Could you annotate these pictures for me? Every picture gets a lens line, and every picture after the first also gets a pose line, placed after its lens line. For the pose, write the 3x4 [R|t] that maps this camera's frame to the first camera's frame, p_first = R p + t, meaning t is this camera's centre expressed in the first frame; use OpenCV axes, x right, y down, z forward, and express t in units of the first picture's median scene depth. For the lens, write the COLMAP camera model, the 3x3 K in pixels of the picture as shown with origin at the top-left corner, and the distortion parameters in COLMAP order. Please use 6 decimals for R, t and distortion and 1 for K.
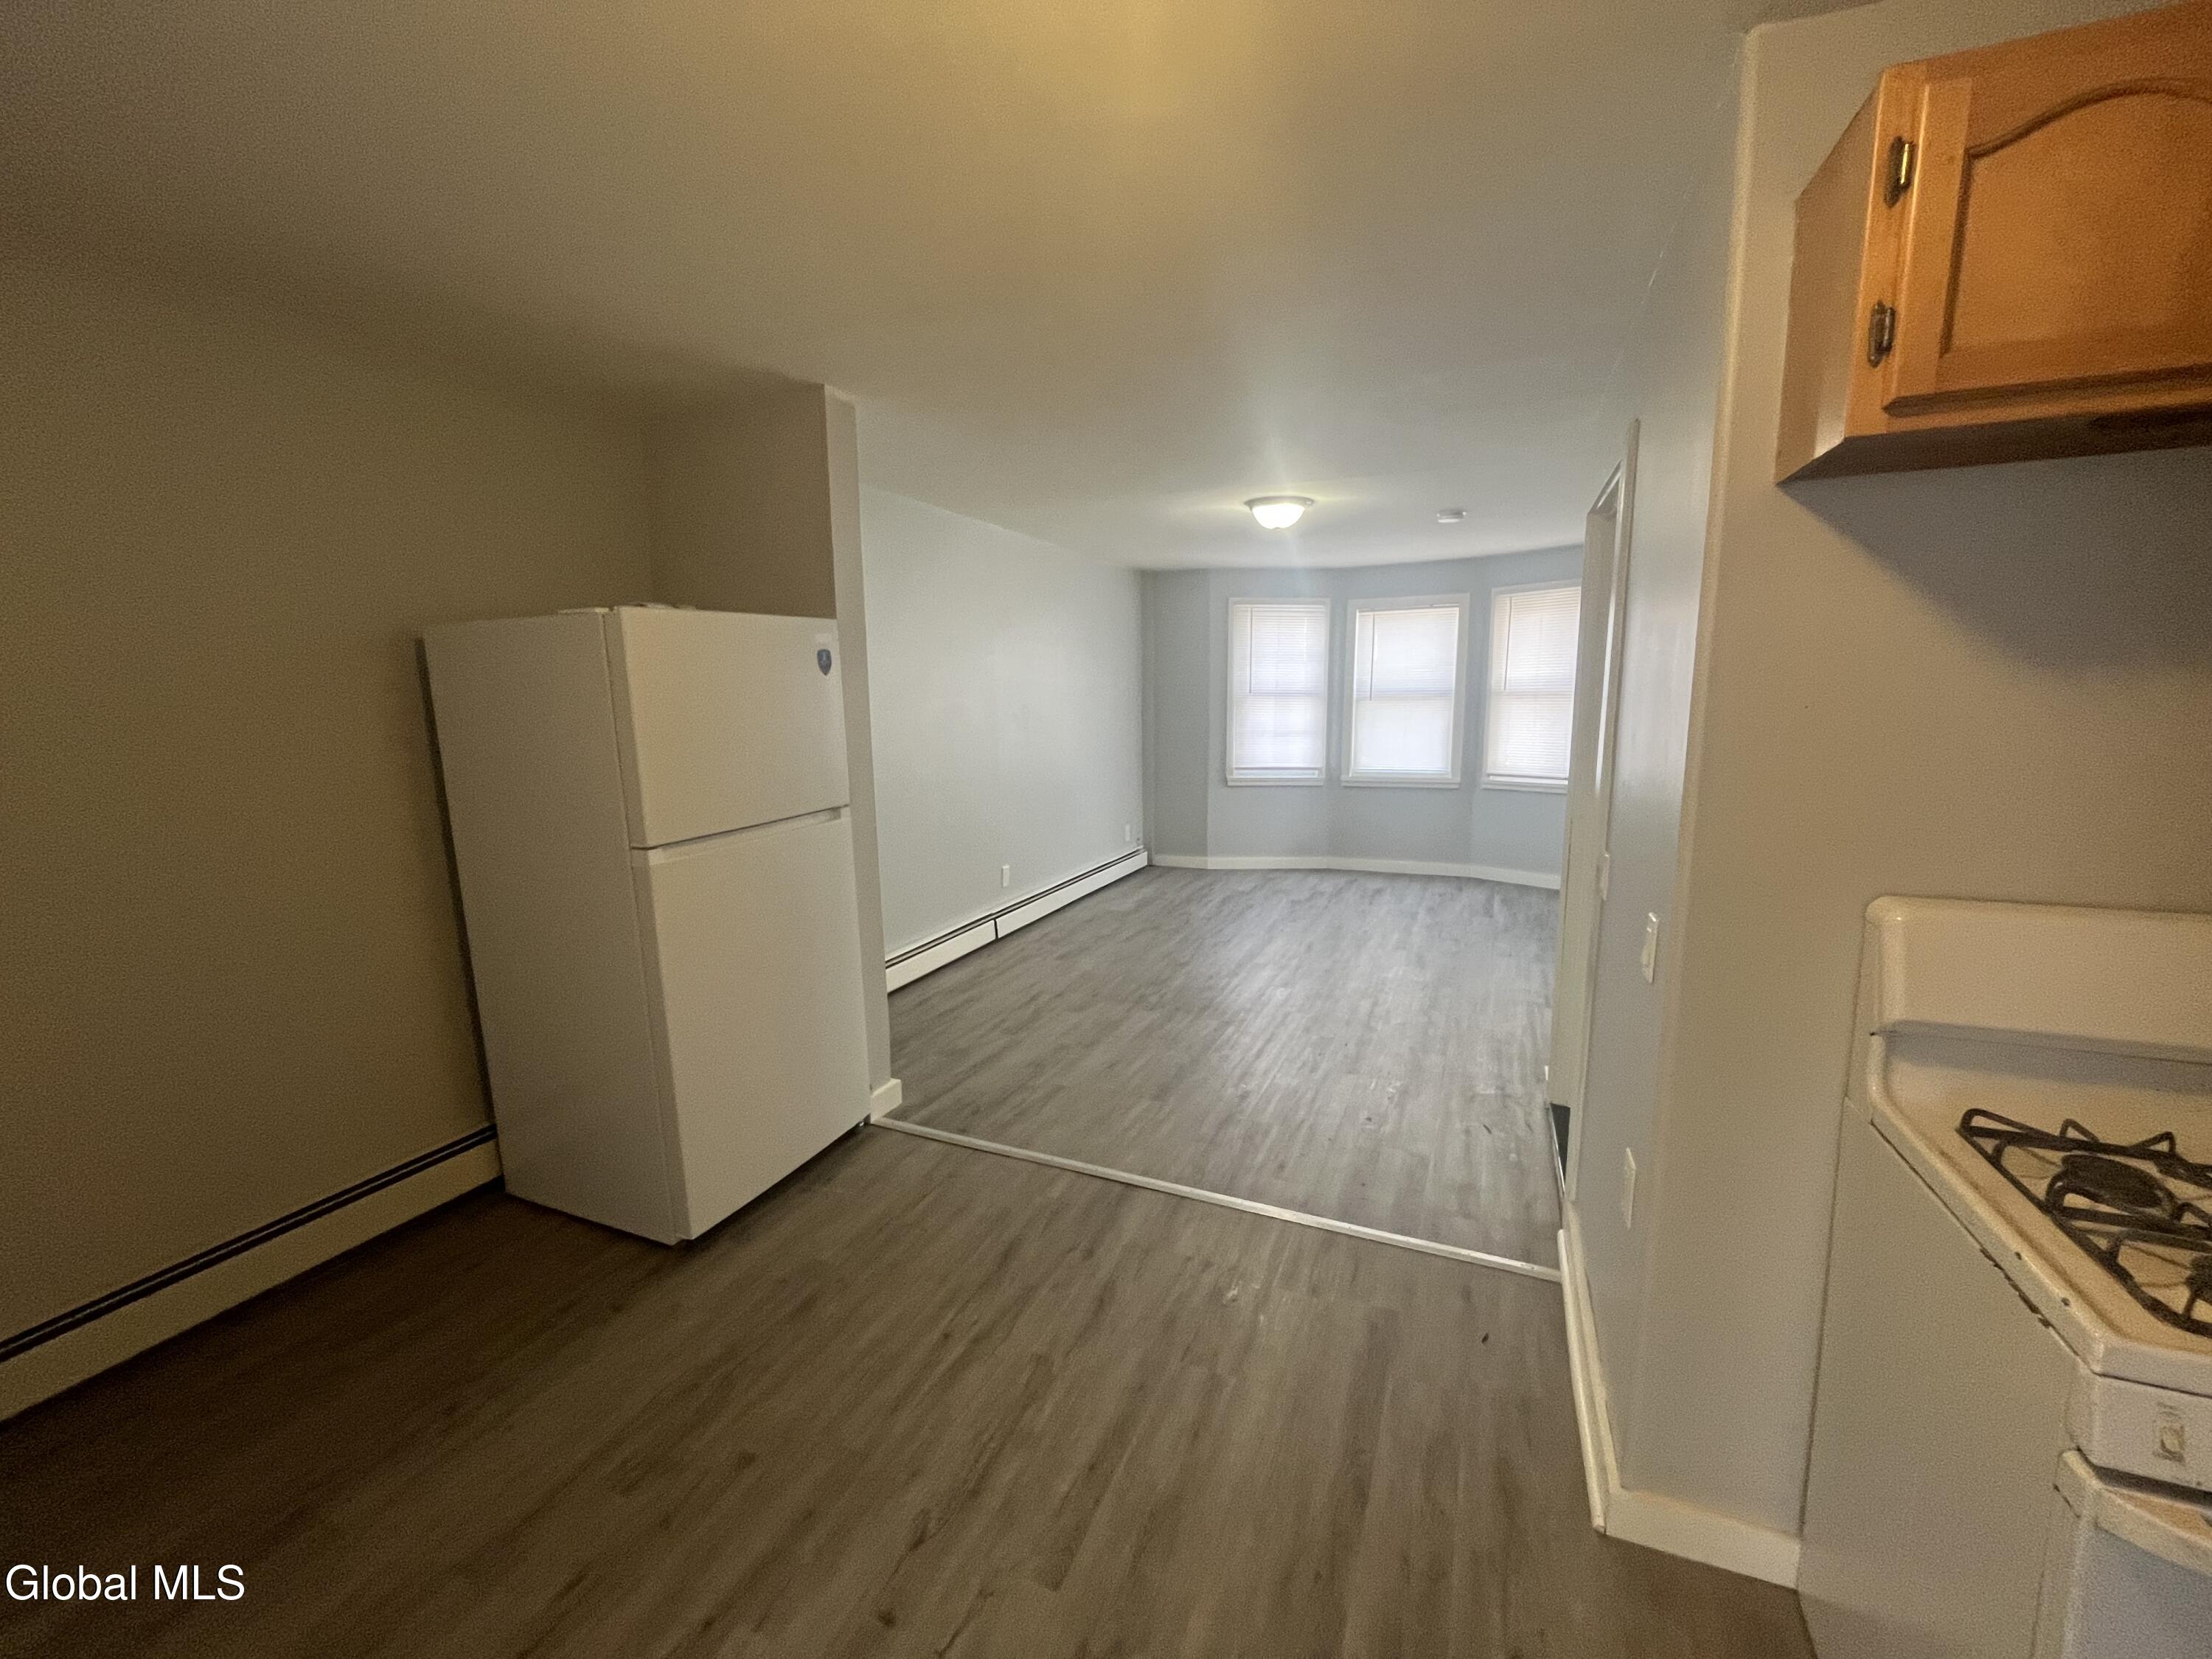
lens RADIAL K [[898.2, 0, 1101.7], [0, 898.2, 826.9], [0, 0, 1]] dist [-0.004339, 0.000117]
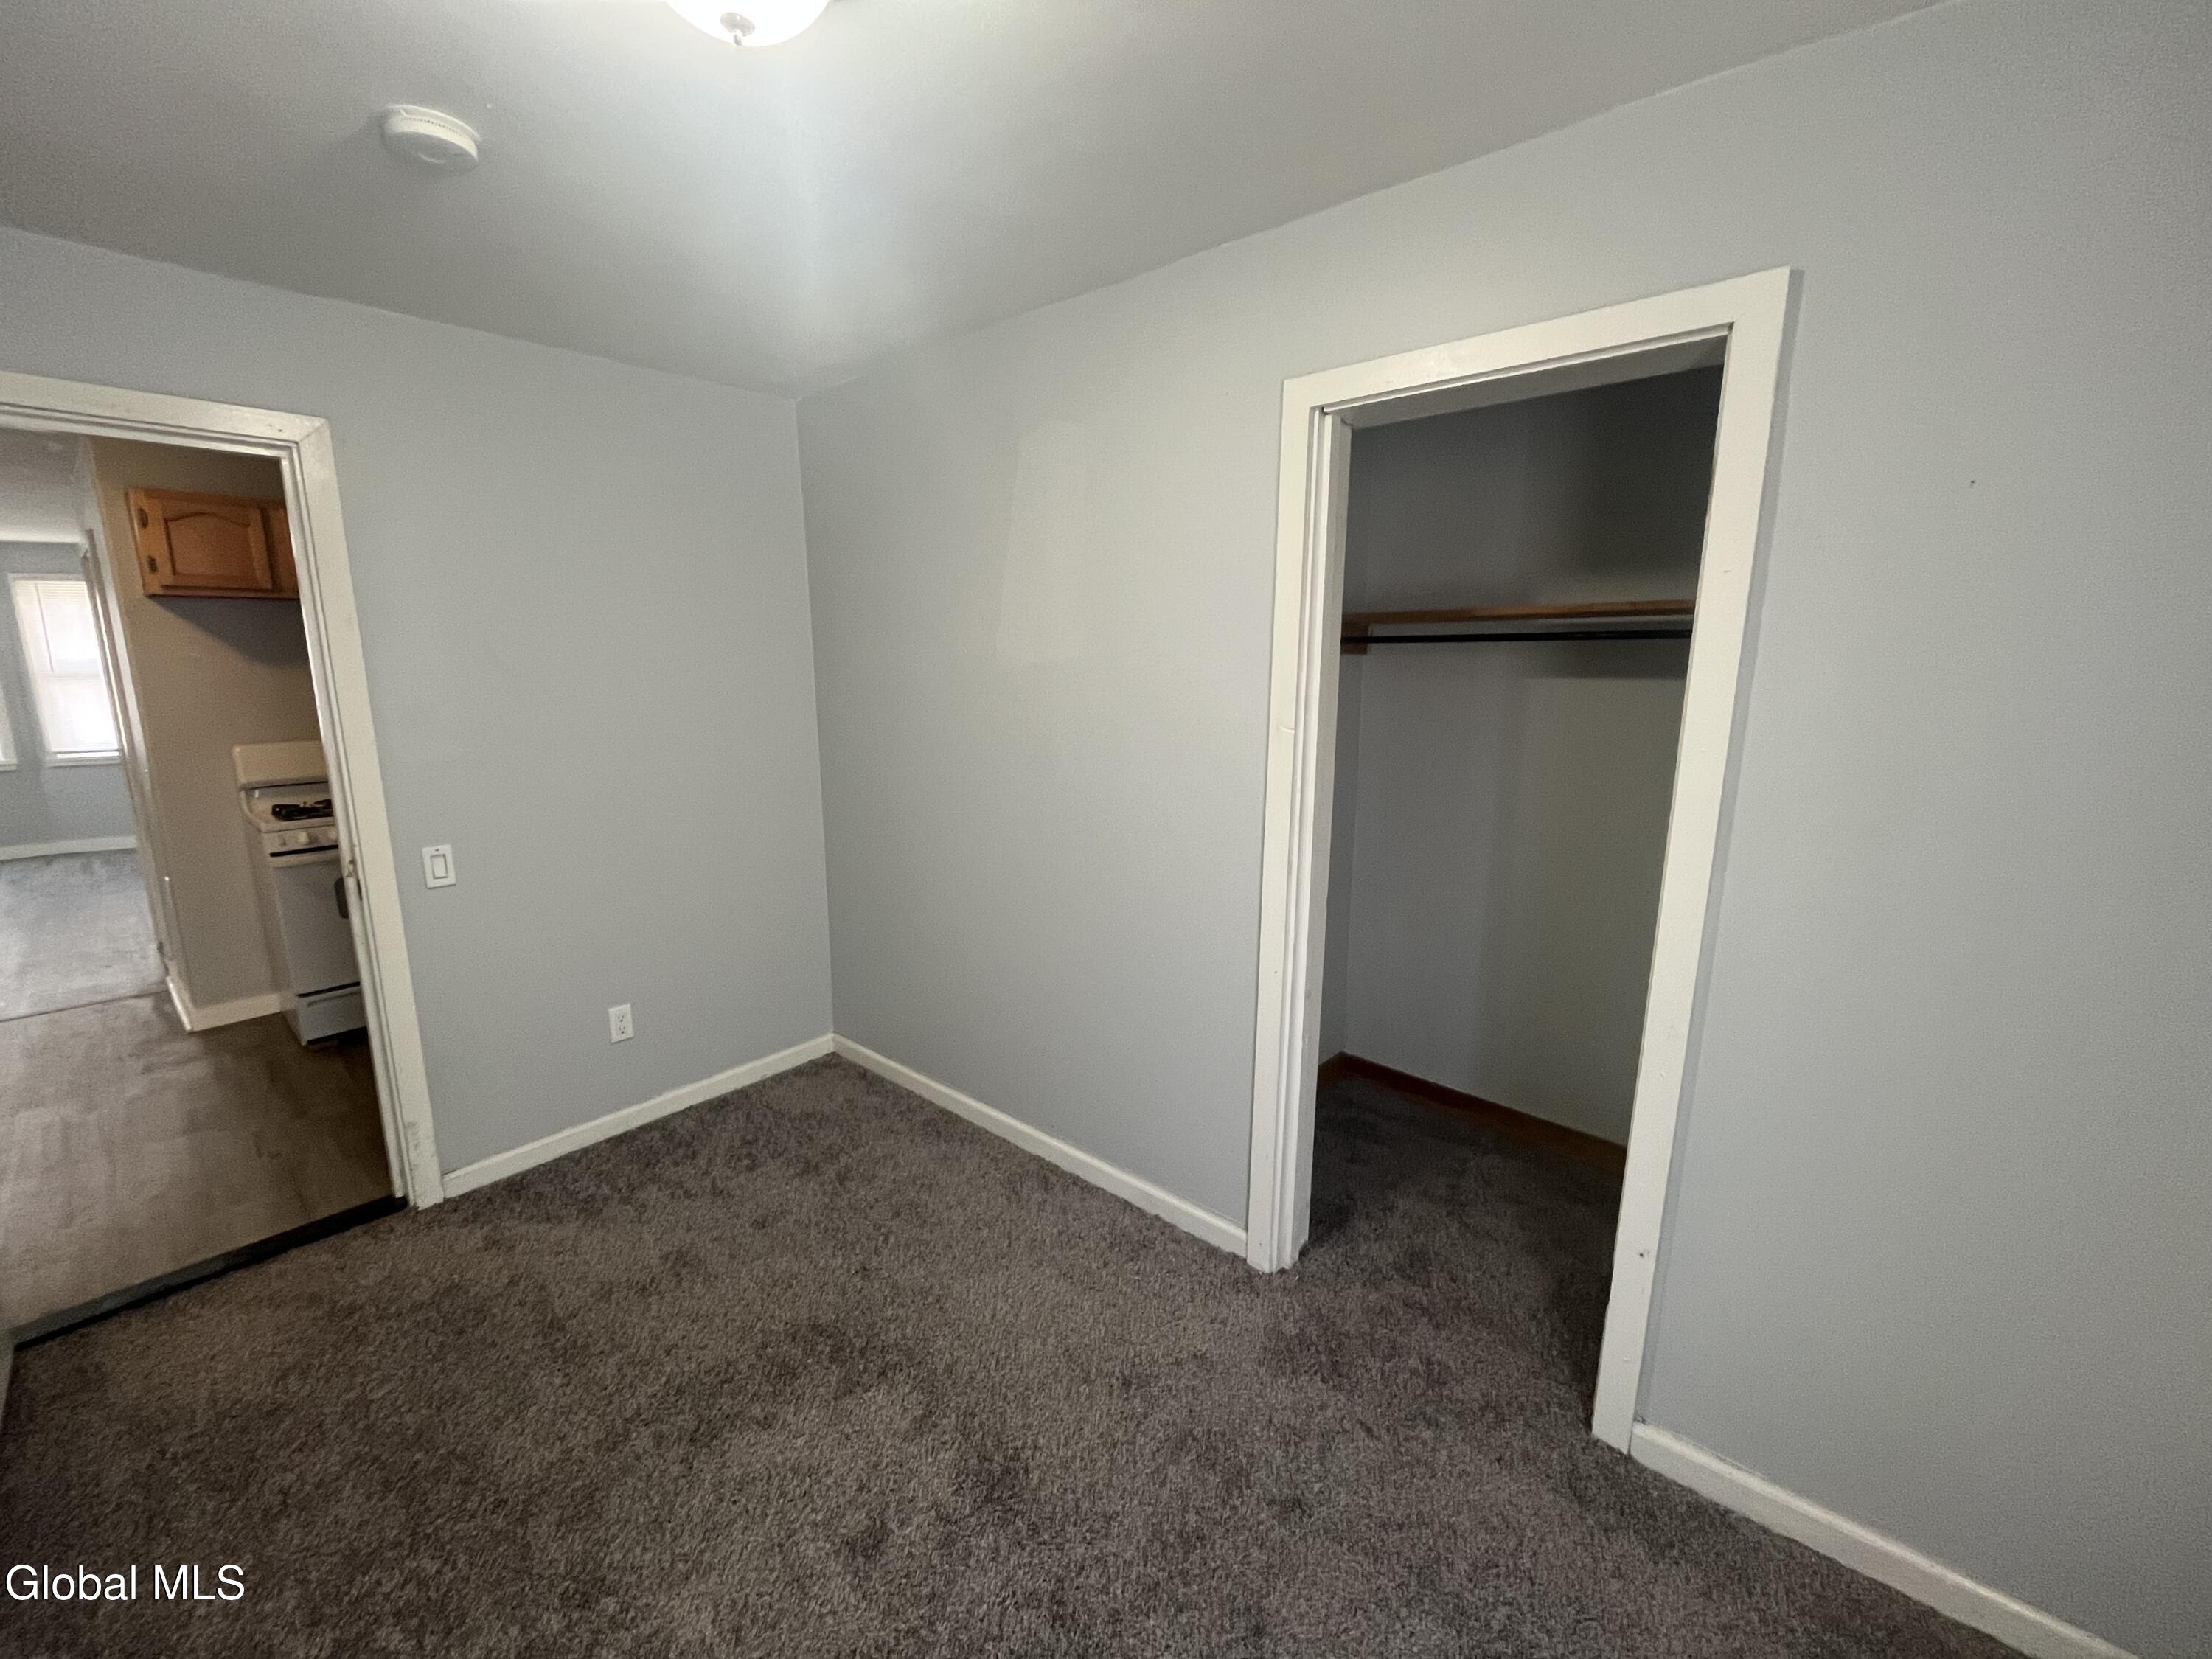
lens RADIAL K [[898.2, 0, 1105.1], [0, 898.2, 823.9], [0, 0, 1]] dist [-0.004339, 0.000117]
pose [[0.298734, -0.162374, 0.940421, -0.425513], [0.144737, 0.981729, 0.123530, 0.156220], [-0.943297, 0.099211, 0.316778, -1.039075]]
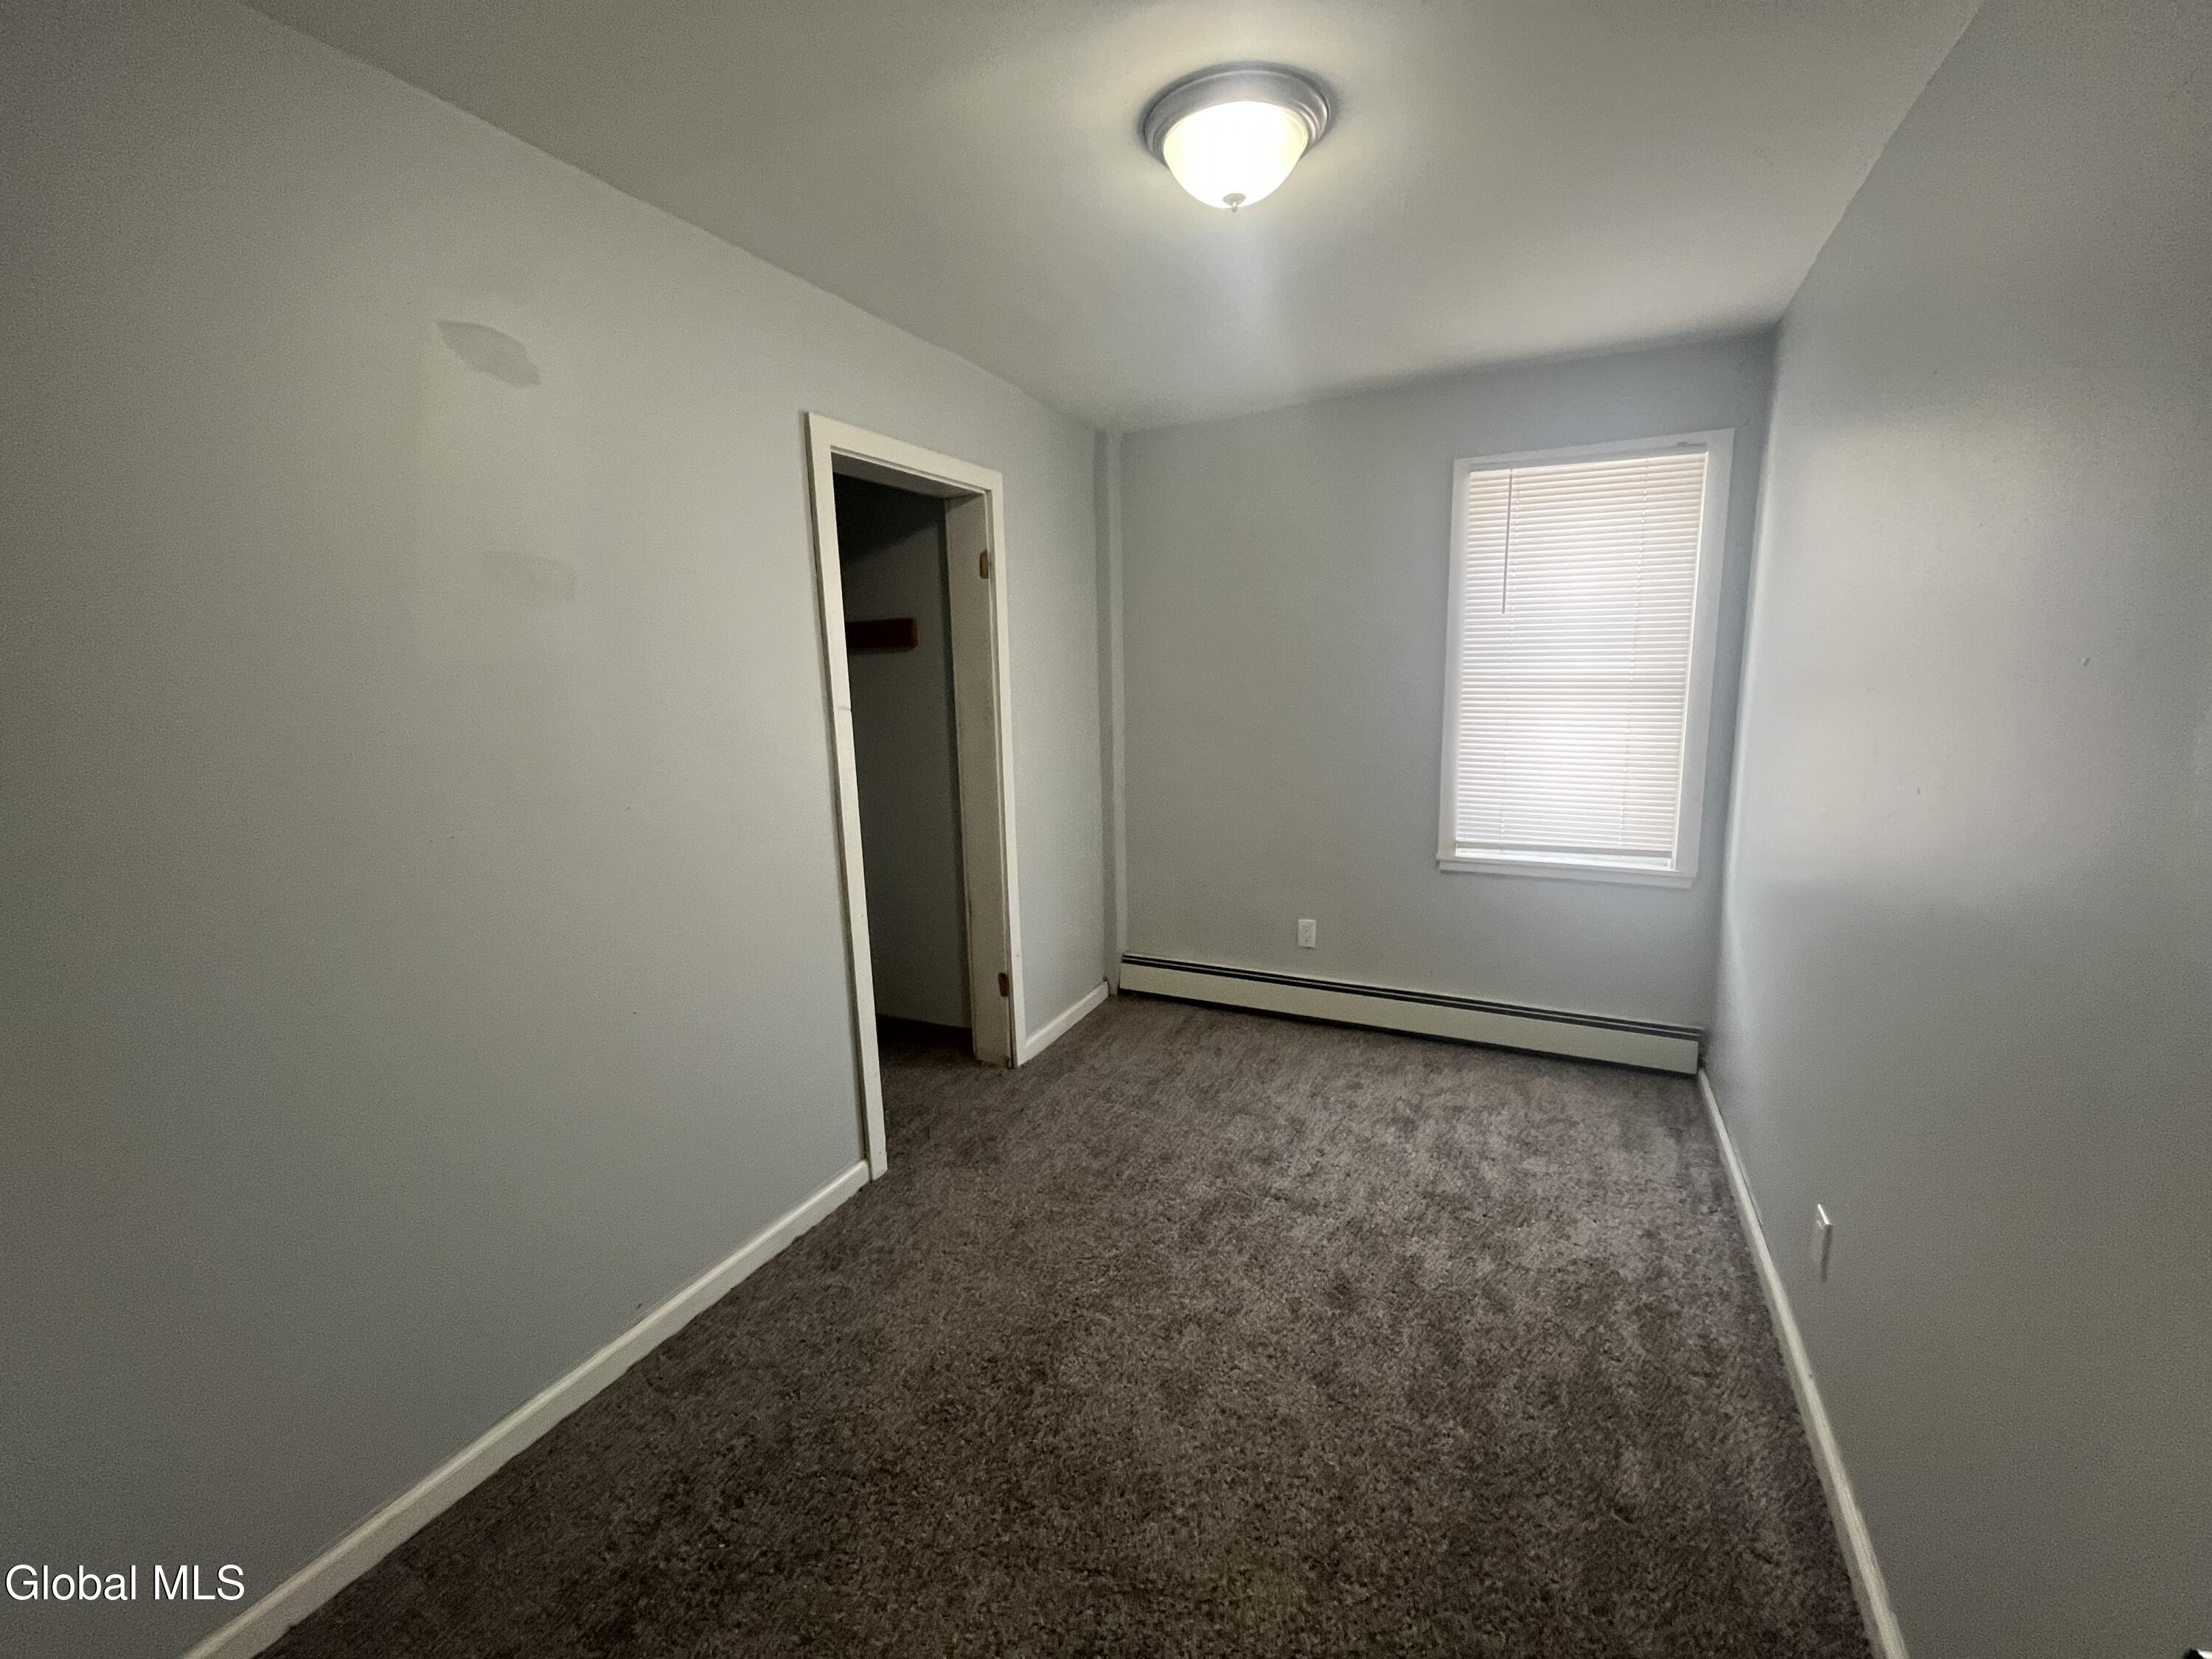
lens RADIAL K [[898.2, 0, 1099.0], [0, 898.2, 822.9], [0, 0, 1]] dist [-0.004339, 0.000117]
pose [[-0.998010, 0.022837, 0.058782, -0.032095], [0.040999, 0.943216, 0.329642, 0.034716], [-0.047917, 0.331395, -0.942274, -0.223461]]
